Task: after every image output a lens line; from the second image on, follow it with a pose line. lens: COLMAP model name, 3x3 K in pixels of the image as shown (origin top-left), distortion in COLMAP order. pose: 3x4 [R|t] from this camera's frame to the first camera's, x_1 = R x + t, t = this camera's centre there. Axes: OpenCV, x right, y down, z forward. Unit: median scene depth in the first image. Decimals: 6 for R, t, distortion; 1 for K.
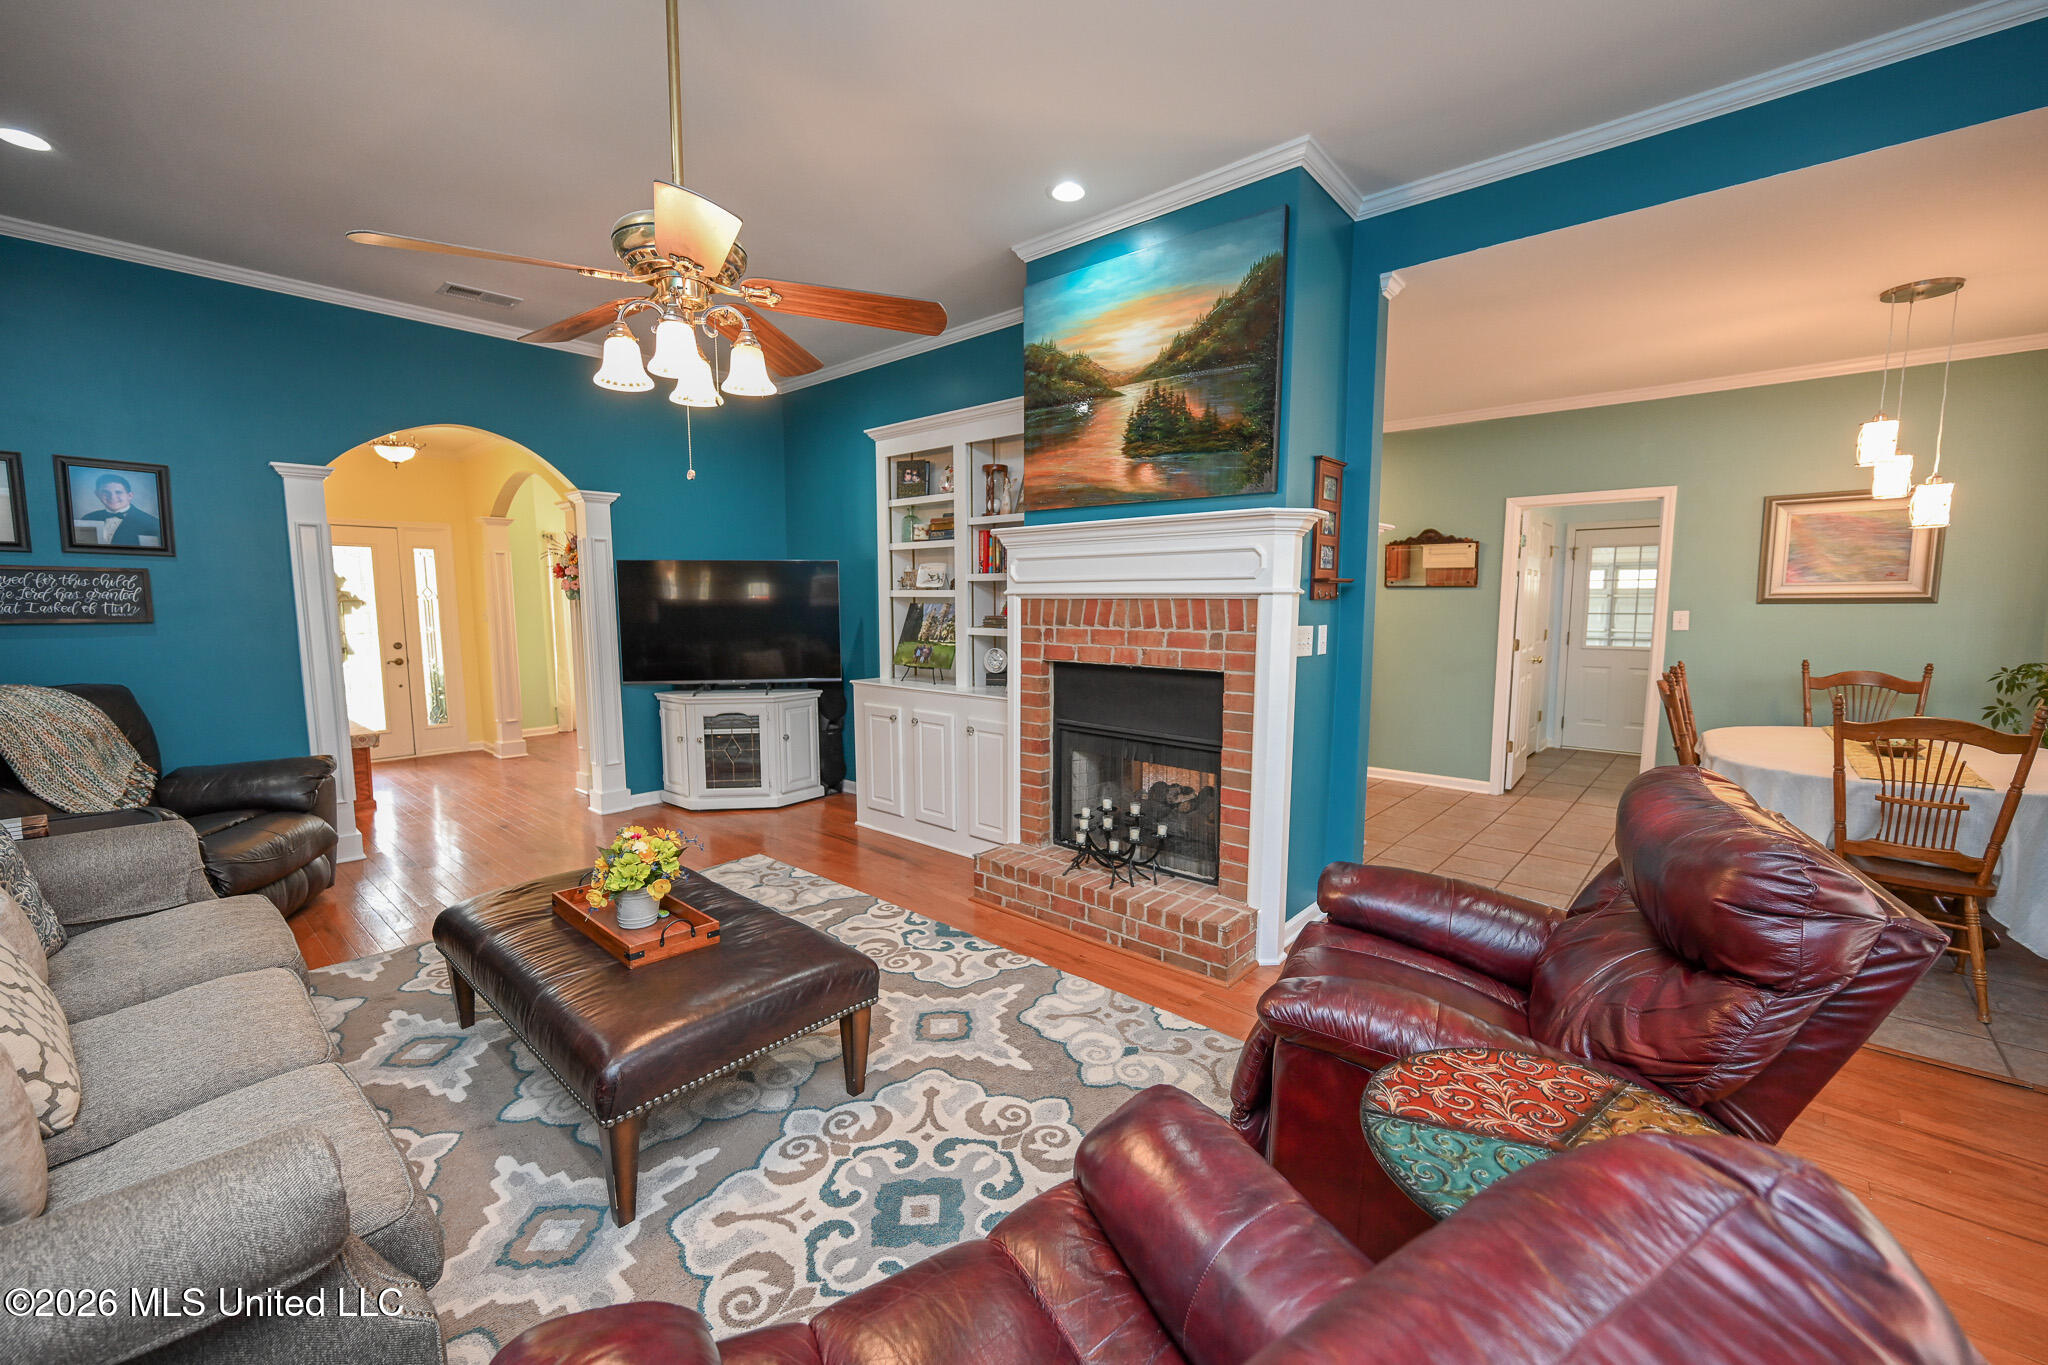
lens RADIAL K [[809.6, 0, 1025.3], [0, 809.6, 676.1], [0, 0, 1]] dist [0.000259, 0.000430]
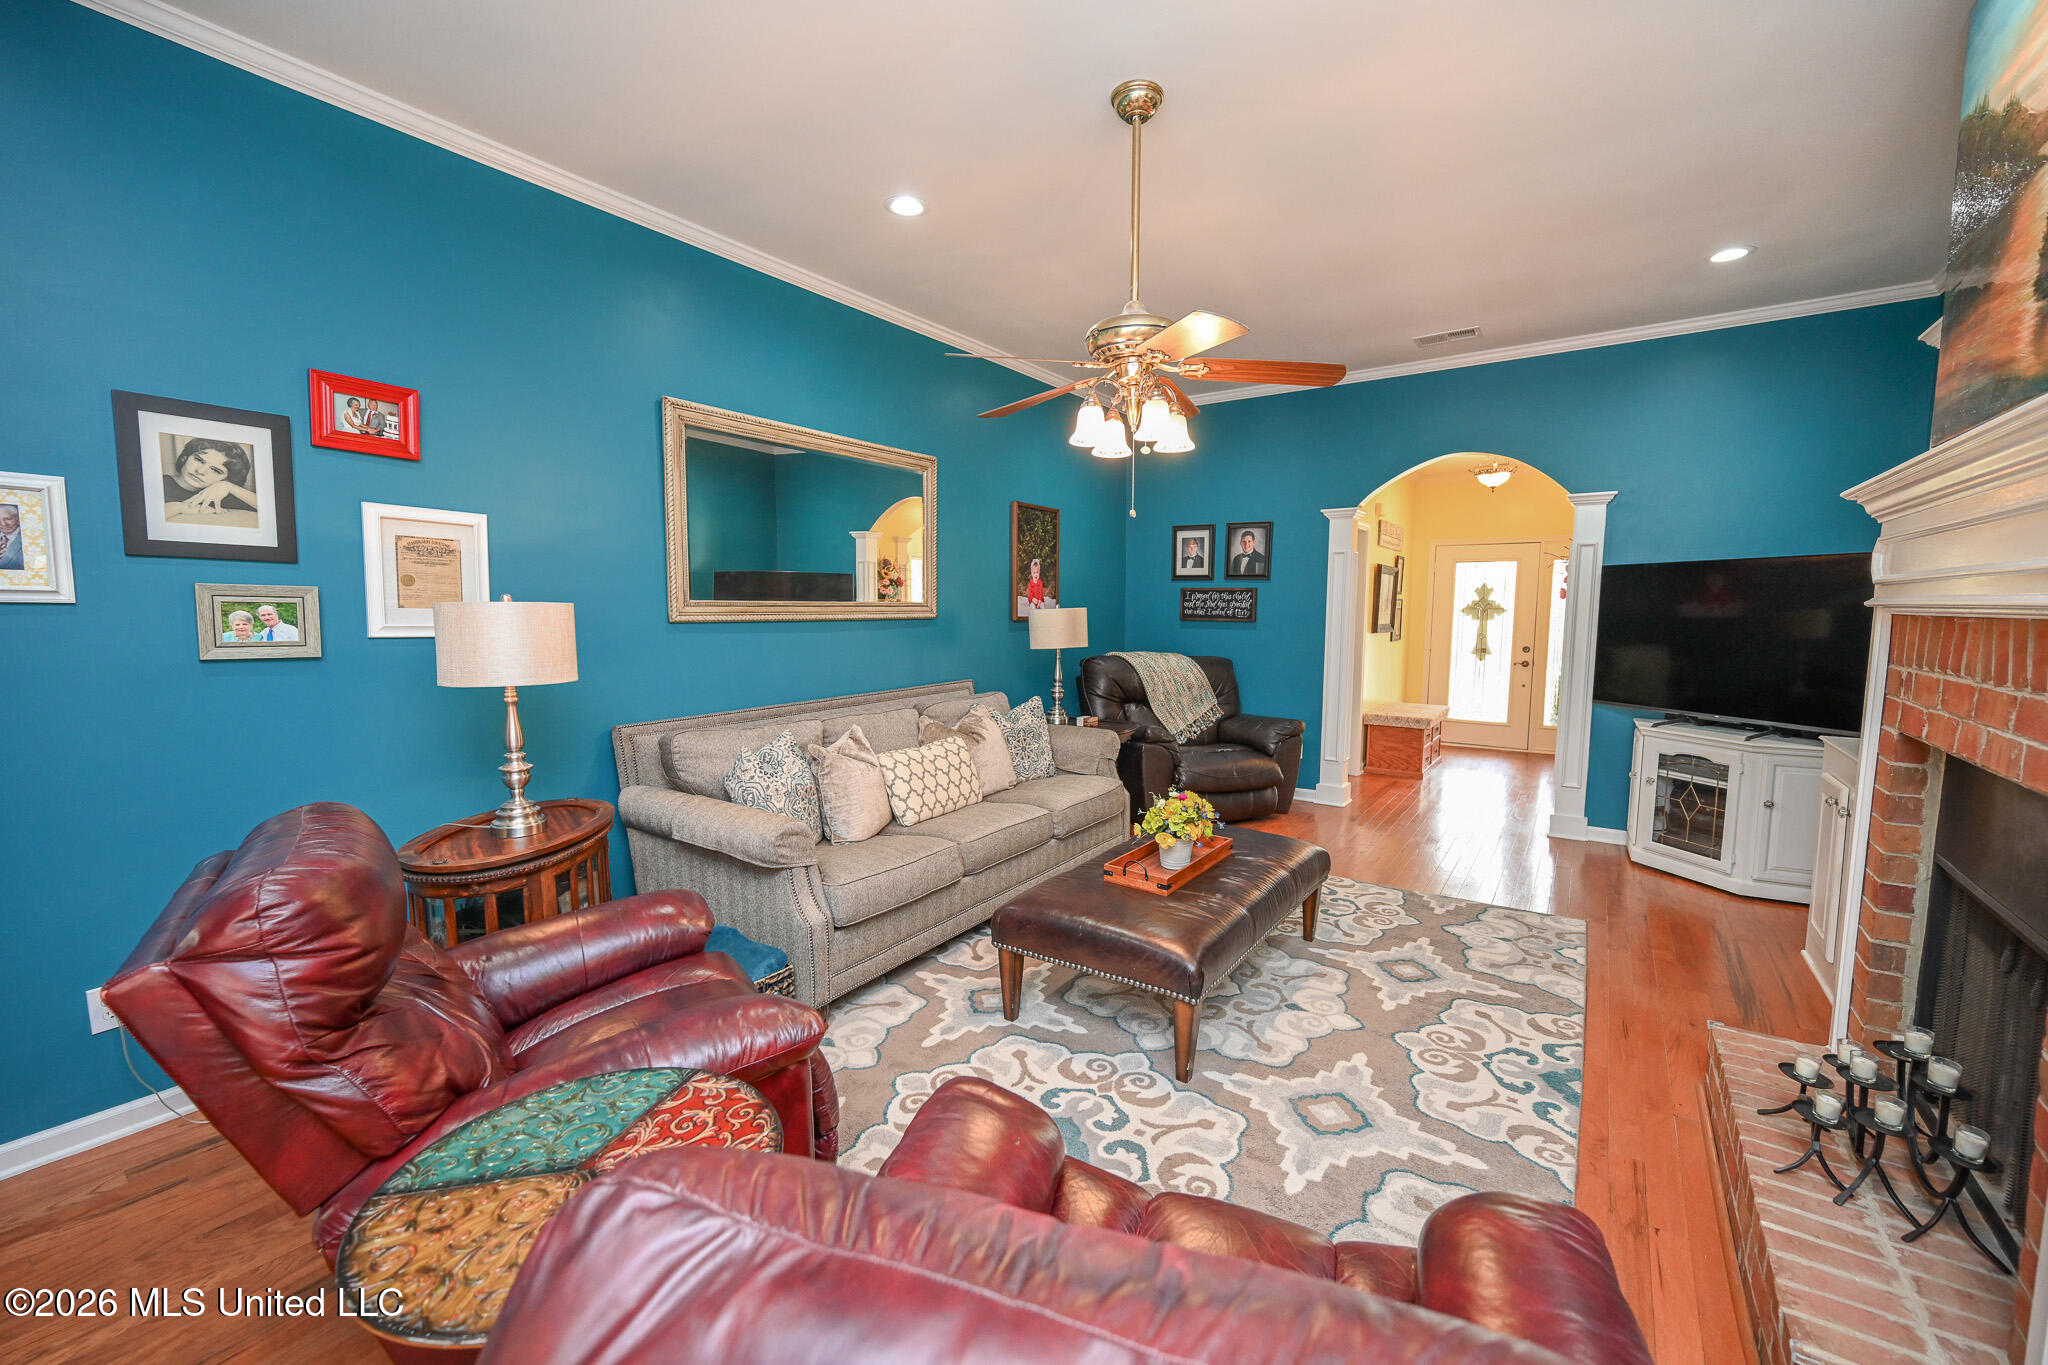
lens RADIAL K [[809.6, 0, 1034.7], [0, 809.6, 676.0], [0, 0, 1]] dist [0.000259, 0.000430]
pose [[0.133925, 0.089180, -0.986971, 0.463059], [-0.096644, 0.992371, 0.076554, -0.042350], [0.986268, 0.085132, 0.141522, 0.375210]]
